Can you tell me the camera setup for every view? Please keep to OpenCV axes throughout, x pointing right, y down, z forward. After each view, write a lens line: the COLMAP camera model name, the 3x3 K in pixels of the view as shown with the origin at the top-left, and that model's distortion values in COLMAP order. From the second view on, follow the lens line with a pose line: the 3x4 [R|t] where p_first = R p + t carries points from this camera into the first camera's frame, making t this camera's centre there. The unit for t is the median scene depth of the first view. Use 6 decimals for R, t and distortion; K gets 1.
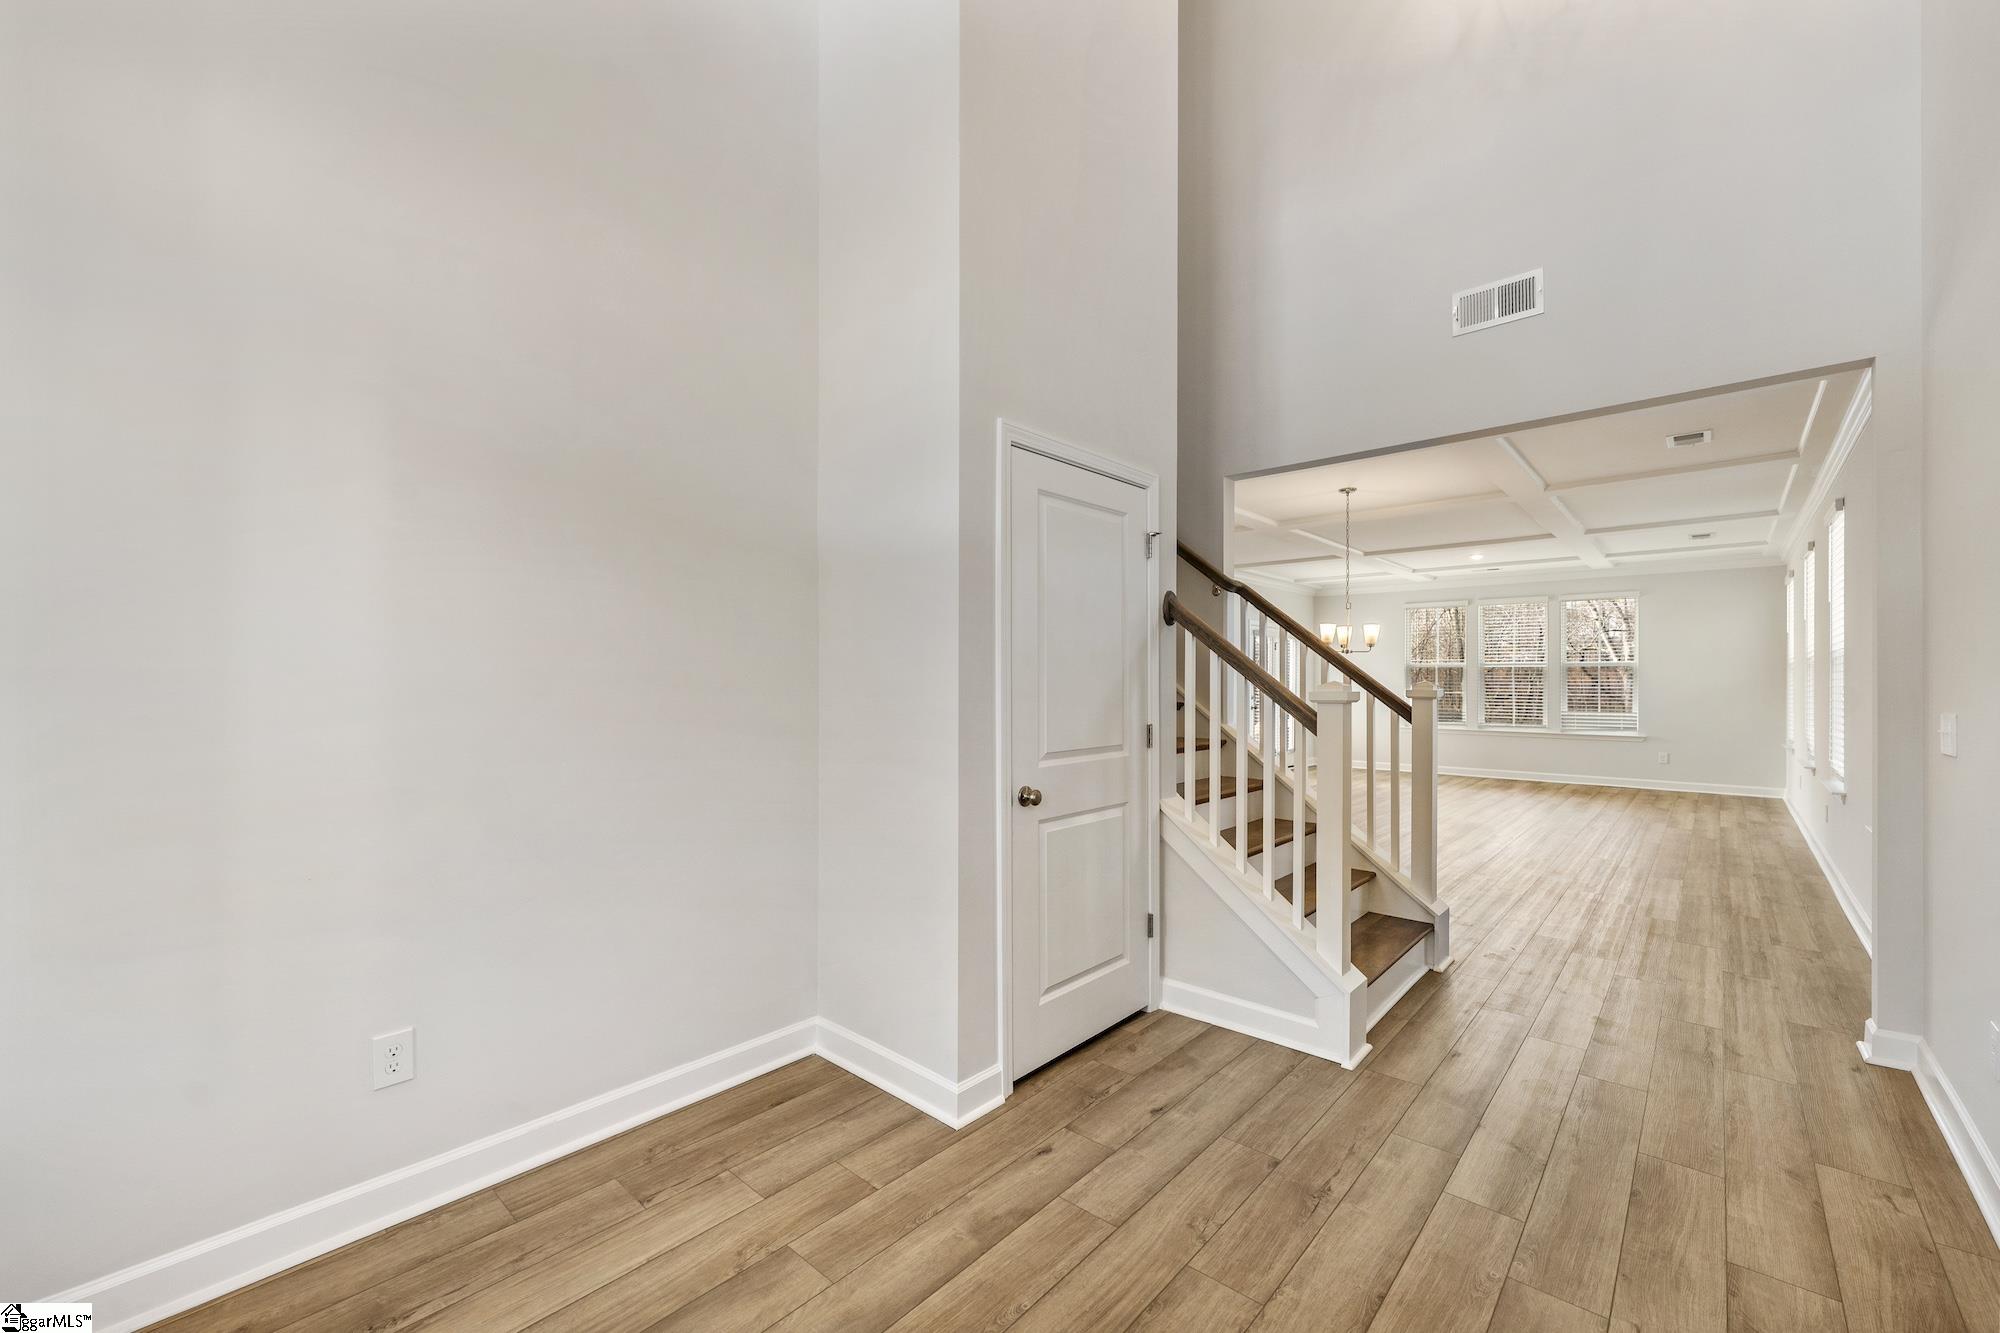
lens RADIAL K [[800.9, 0, 1000.7], [0, 800.9, 660.9], [0, 0, 1]] dist [-0.008454, -0.000130]
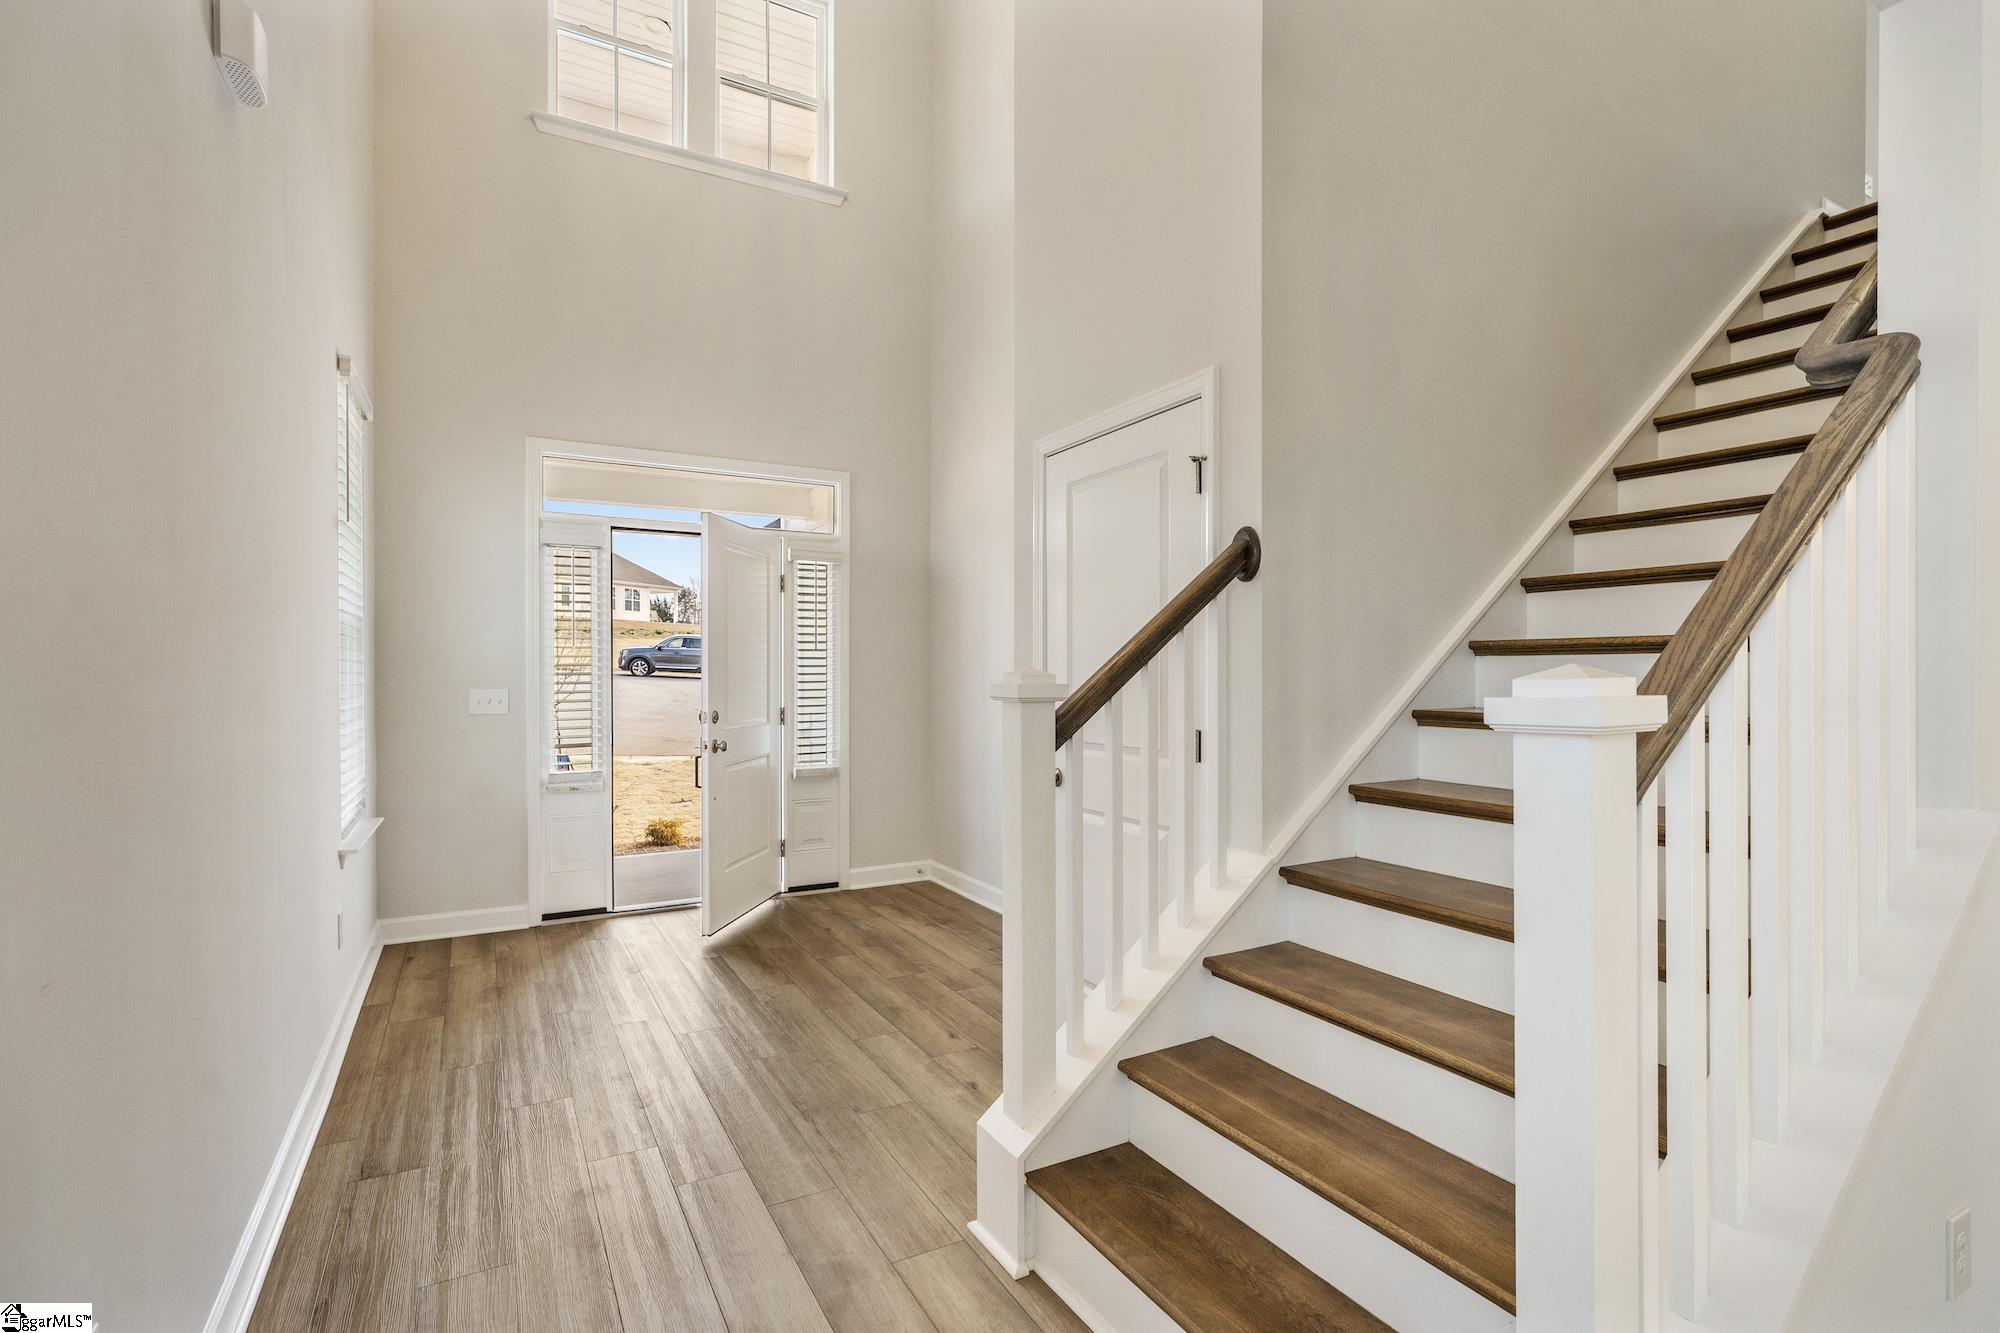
lens RADIAL K [[919.0, 0, 995.4], [0, 919.0, 673.2], [0, 0, 1]] dist [-0.002533, -0.000179]
pose [[-0.314203, -0.002678, -0.949352, 1.418313], [0.007798, 0.999955, -0.005402, 0.043775], [0.949324, -0.009100, -0.314168, 1.520704]]
